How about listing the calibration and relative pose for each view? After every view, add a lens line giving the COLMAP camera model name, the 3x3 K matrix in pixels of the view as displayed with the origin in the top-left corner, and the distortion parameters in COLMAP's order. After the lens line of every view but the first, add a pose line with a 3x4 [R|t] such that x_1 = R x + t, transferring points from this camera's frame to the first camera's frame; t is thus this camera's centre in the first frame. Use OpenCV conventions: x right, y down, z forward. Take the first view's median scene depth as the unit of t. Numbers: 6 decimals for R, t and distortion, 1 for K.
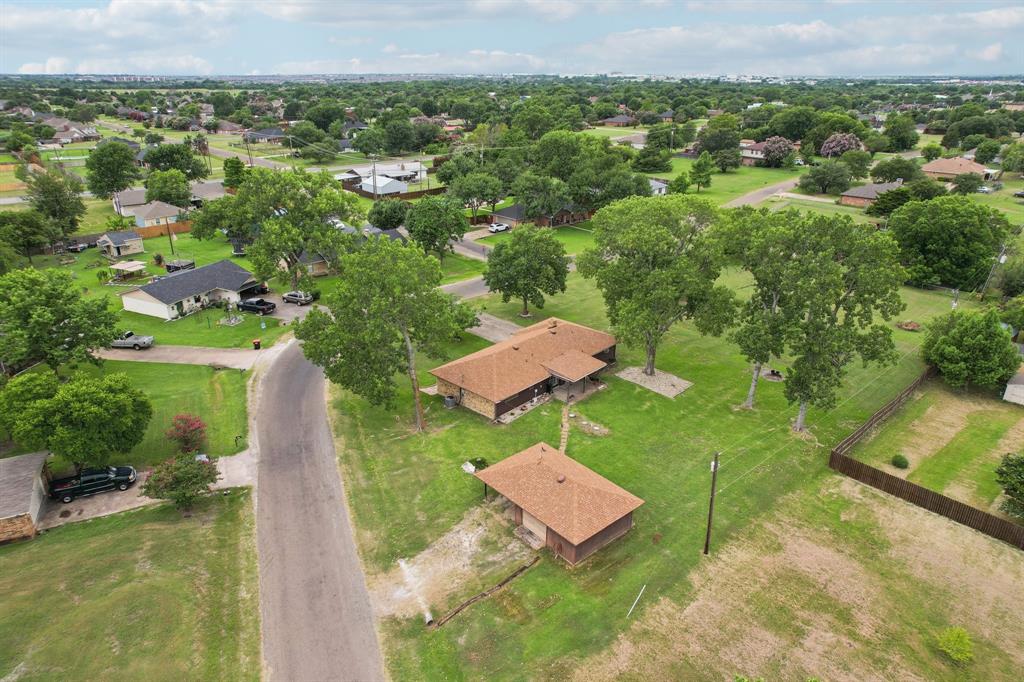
lens RADIAL K [[667.0, 0, 512.0], [0, 667.0, 341.0], [0, 0, 1]] dist [-0.037856, 0.001778]
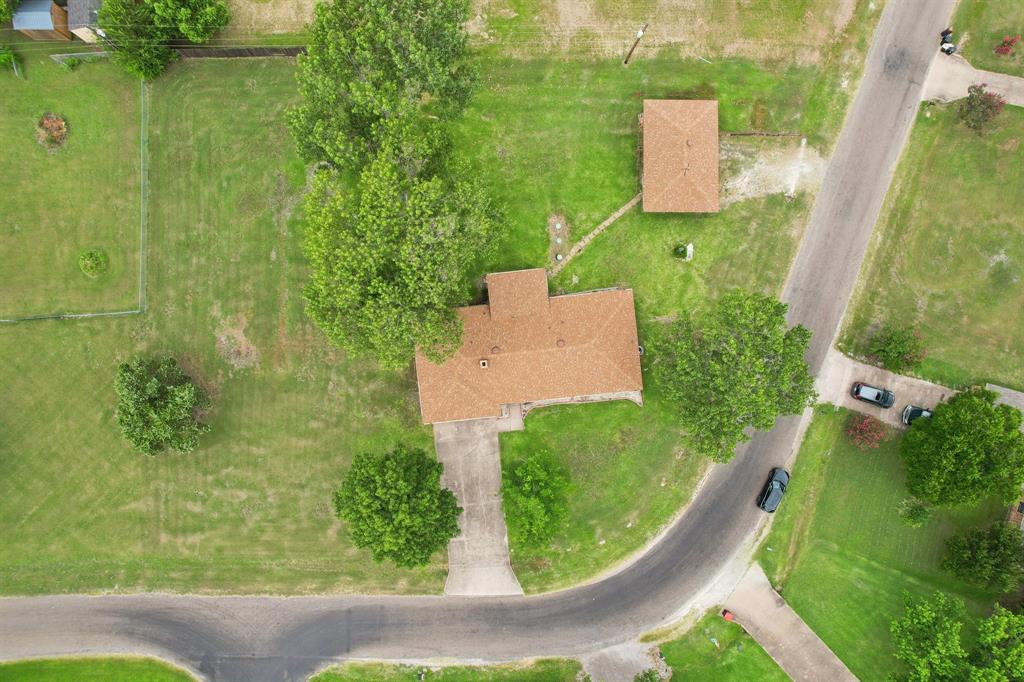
lens RADIAL K [[667.0, 0, 512.0], [0, 667.0, 341.0], [0, 0, 1]] dist [-0.037856, 0.001778]
pose [[-0.752287, -0.658753, -0.010419, 0.090869], [0.233871, -0.281794, 0.930536, -1.170166], [-0.615929, 0.697593, 0.366053, 0.988172]]
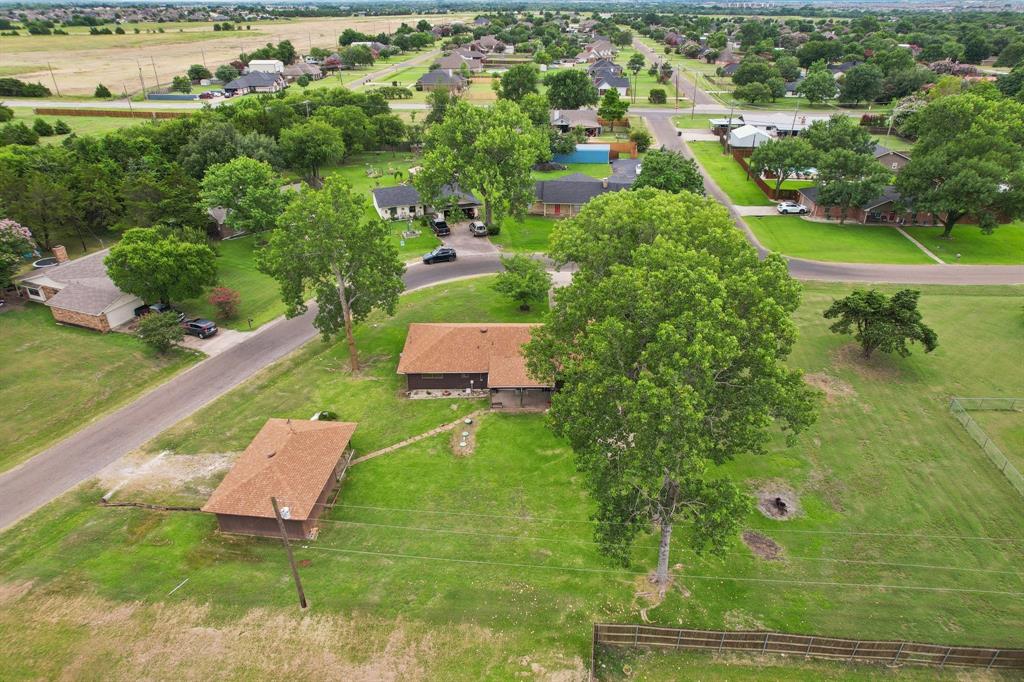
lens RADIAL K [[667.0, 0, 512.0], [0, 667.0, 341.0], [0, 0, 1]] dist [-0.037856, 0.001778]
pose [[0.680509, 0.336300, -0.651007, 0.862734], [-0.274055, 0.940789, 0.199522, -0.230502], [0.679560, 0.042635, 0.732380, 0.513233]]
